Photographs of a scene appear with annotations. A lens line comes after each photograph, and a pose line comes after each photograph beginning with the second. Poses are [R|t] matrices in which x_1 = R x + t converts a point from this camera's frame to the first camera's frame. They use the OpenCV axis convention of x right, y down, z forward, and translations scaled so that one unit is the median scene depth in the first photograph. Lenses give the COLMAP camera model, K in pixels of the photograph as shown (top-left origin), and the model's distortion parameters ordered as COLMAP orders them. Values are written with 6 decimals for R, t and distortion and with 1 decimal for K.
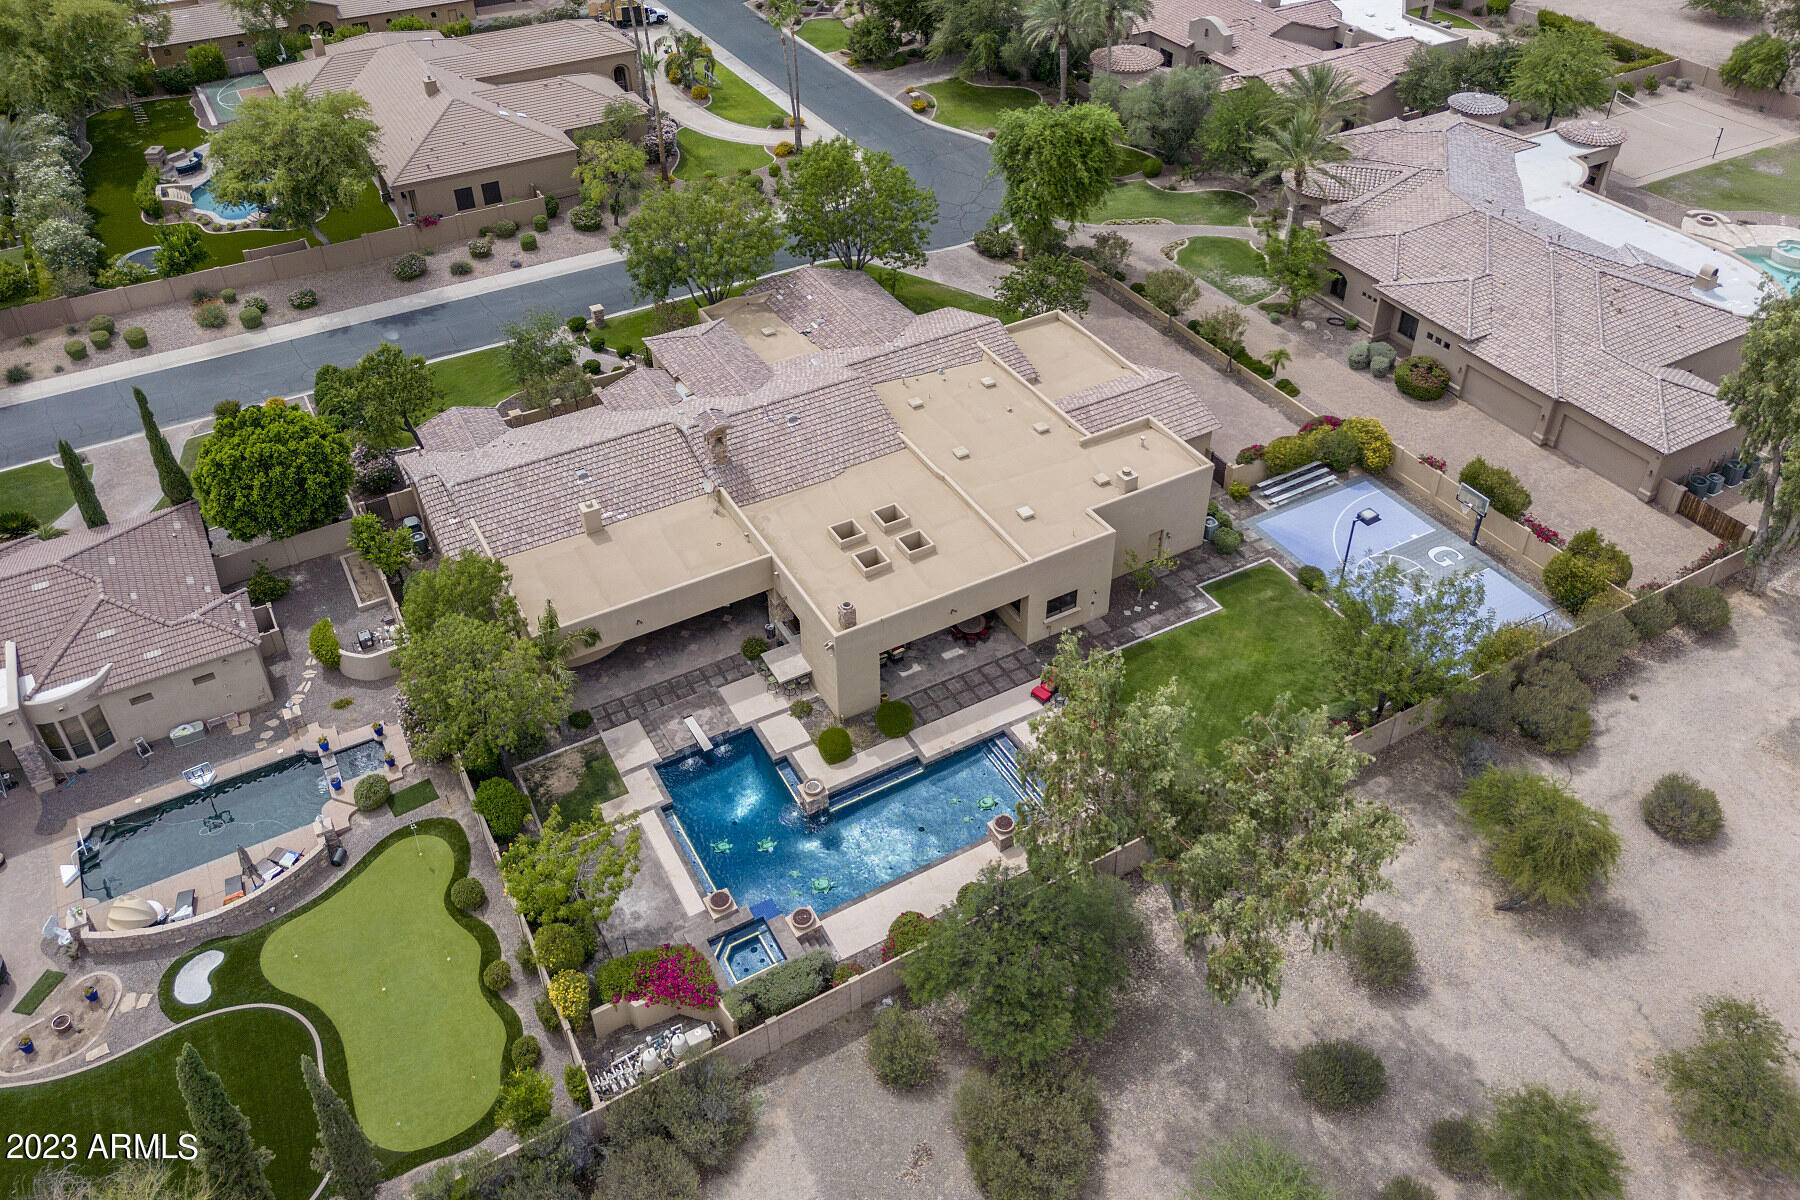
lens RADIAL K [[1387.0, 0, 894.2], [0, 1387.0, 492.0], [0, 0, 1]] dist [0.090919, -0.085553]
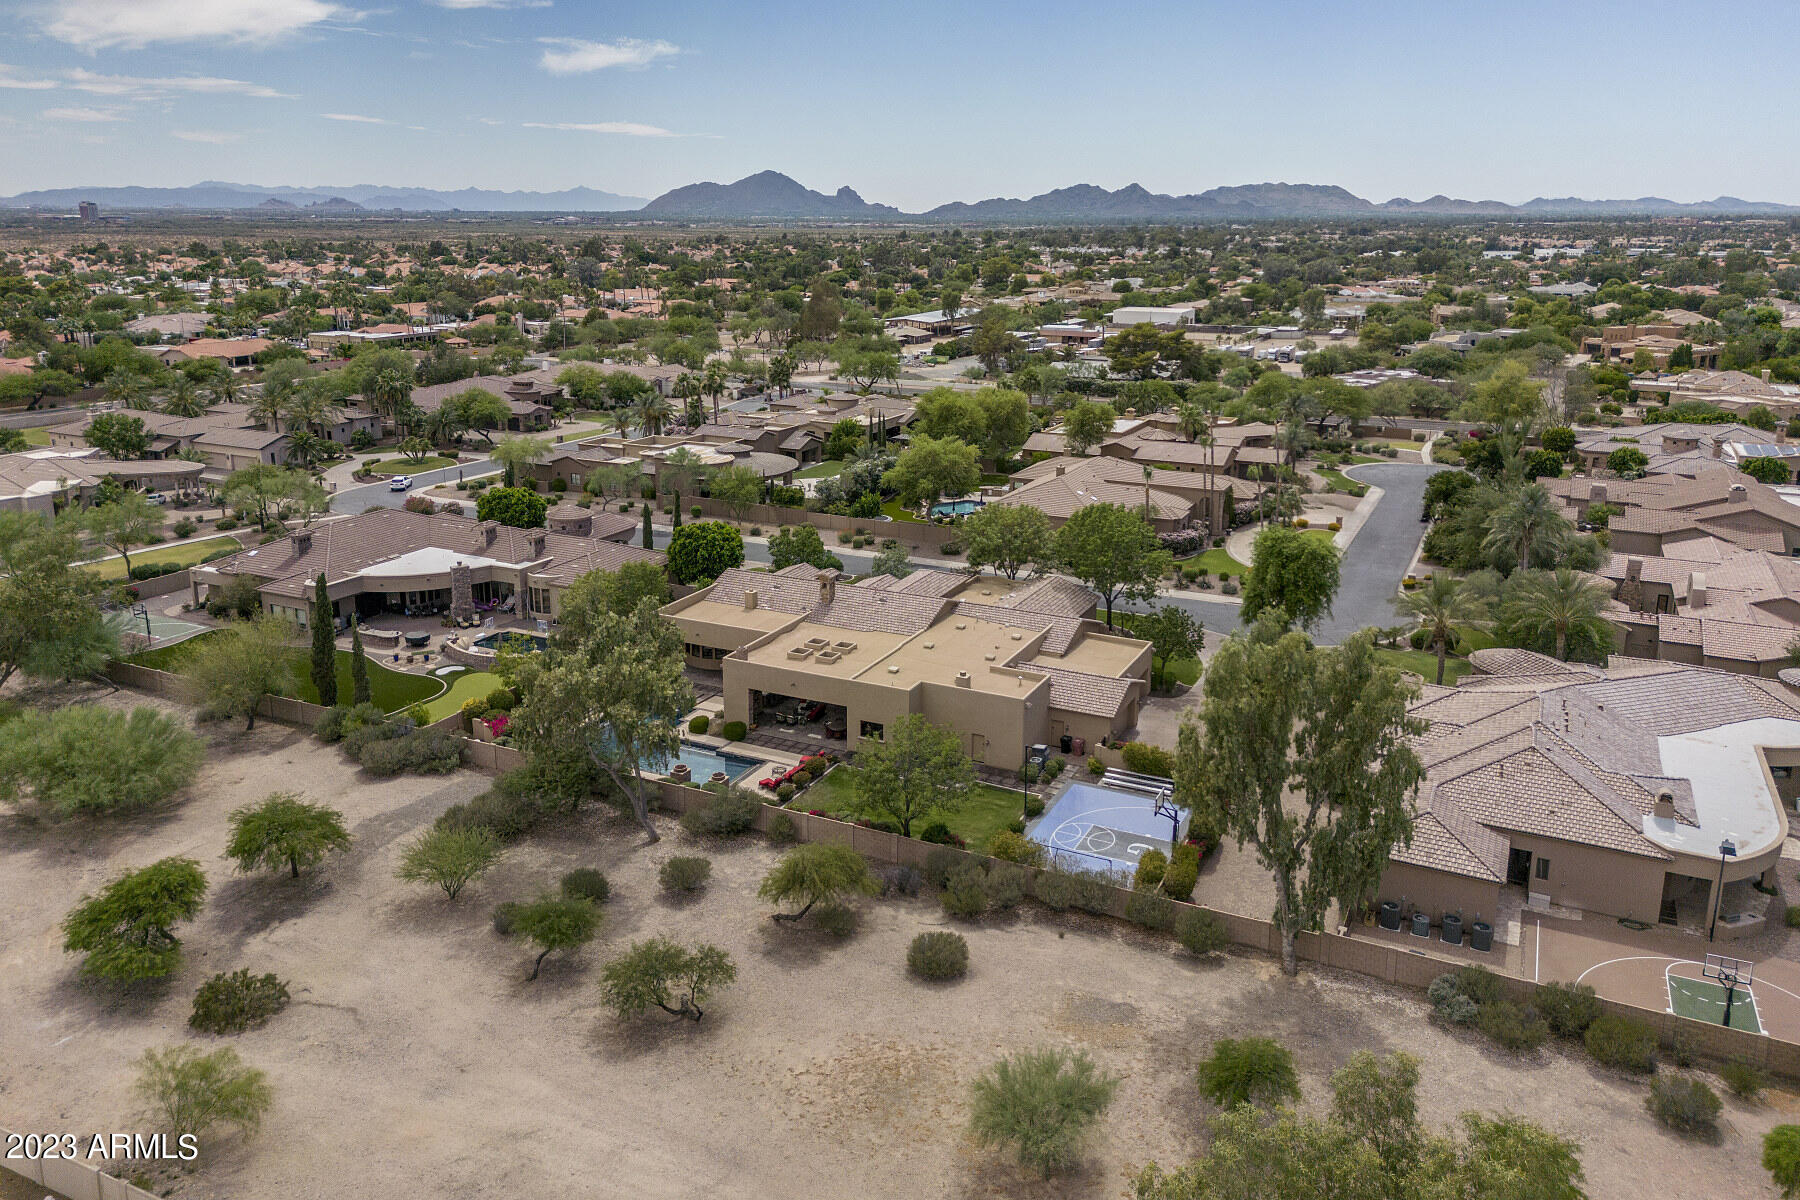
lens RADIAL K [[1310.4, 0, 907.1], [0, 1310.4, 464.2], [0, 0, 1]] dist [0.099192, -0.000508]
pose [[0.576715, 0.169303, -0.799210, 1.075872], [-0.491833, 0.853087, -0.174193, 0.059103], [0.652304, 0.493537, 0.575257, 0.090423]]
